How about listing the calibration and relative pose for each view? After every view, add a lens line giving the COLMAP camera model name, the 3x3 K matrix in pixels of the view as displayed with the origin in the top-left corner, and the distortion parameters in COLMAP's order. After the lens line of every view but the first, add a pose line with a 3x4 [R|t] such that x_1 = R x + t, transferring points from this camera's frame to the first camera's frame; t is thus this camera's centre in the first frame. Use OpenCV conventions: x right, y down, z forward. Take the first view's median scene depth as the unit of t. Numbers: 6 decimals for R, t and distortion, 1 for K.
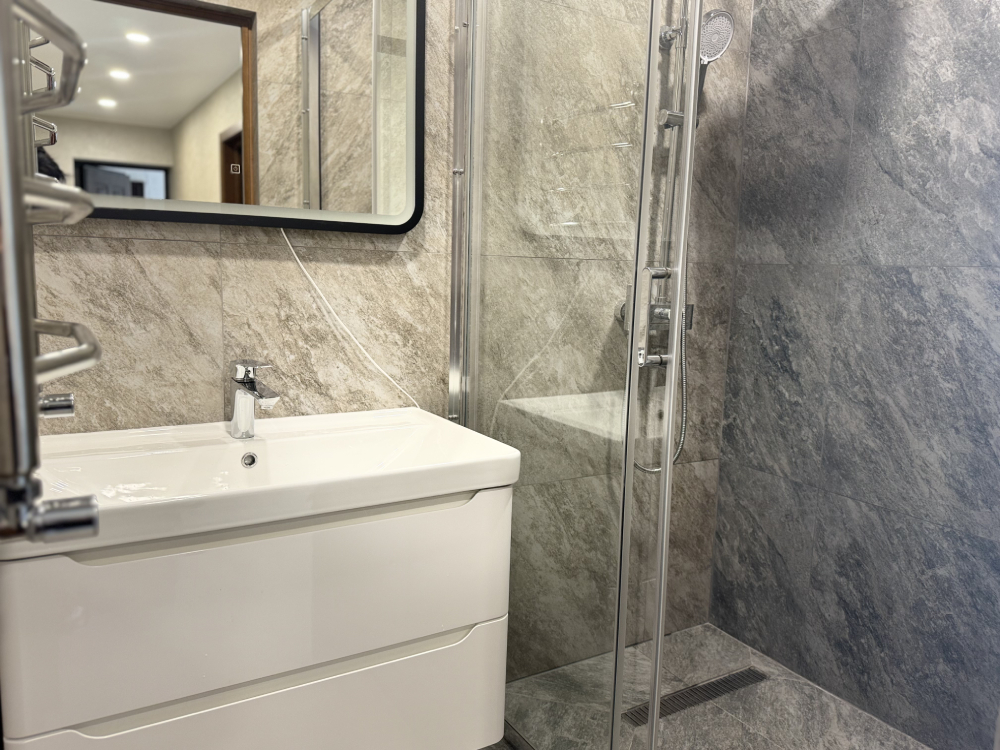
lens RADIAL K [[730.4, 0, 497.8], [0, 730.4, 376.0], [0, 0, 1]] dist [0.083924, -0.119085]
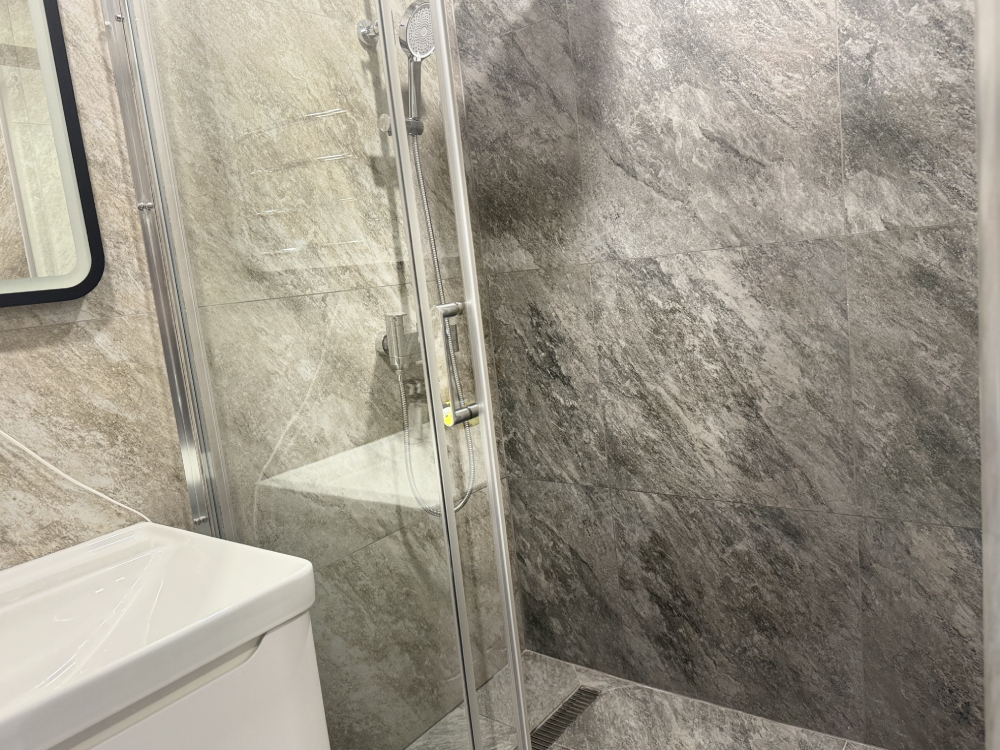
lens RADIAL K [[730.4, 0, 502.6], [0, 730.4, 375.1], [0, 0, 1]] dist [0.083924, -0.119085]
pose [[0.916910, -0.183566, 0.354372, -0.016686], [0.187563, 0.981975, 0.023361, -0.049315], [-0.352272, 0.045047, 0.934813, 0.143158]]
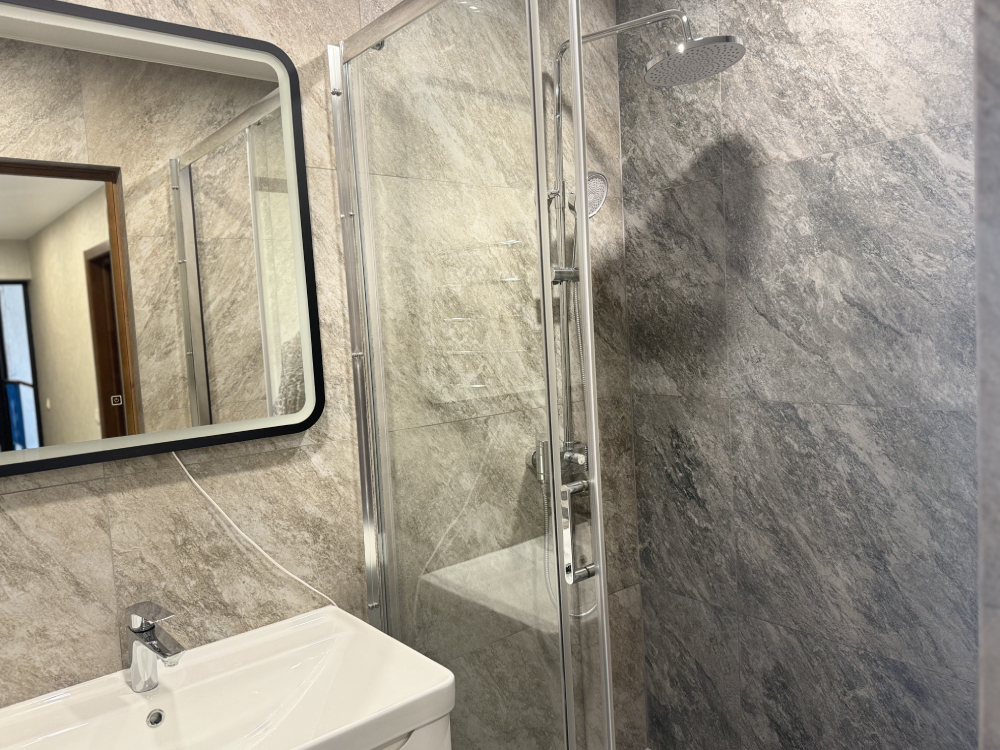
lens RADIAL K [[730.4, 0, 503.0], [0, 730.4, 375.7], [0, 0, 1]] dist [0.083924, -0.119085]
pose [[0.984578, -0.094559, 0.147189, -0.007881], [0.104560, 0.992600, -0.061747, -0.155193], [-0.140261, 0.076184, 0.987179, 0.008226]]
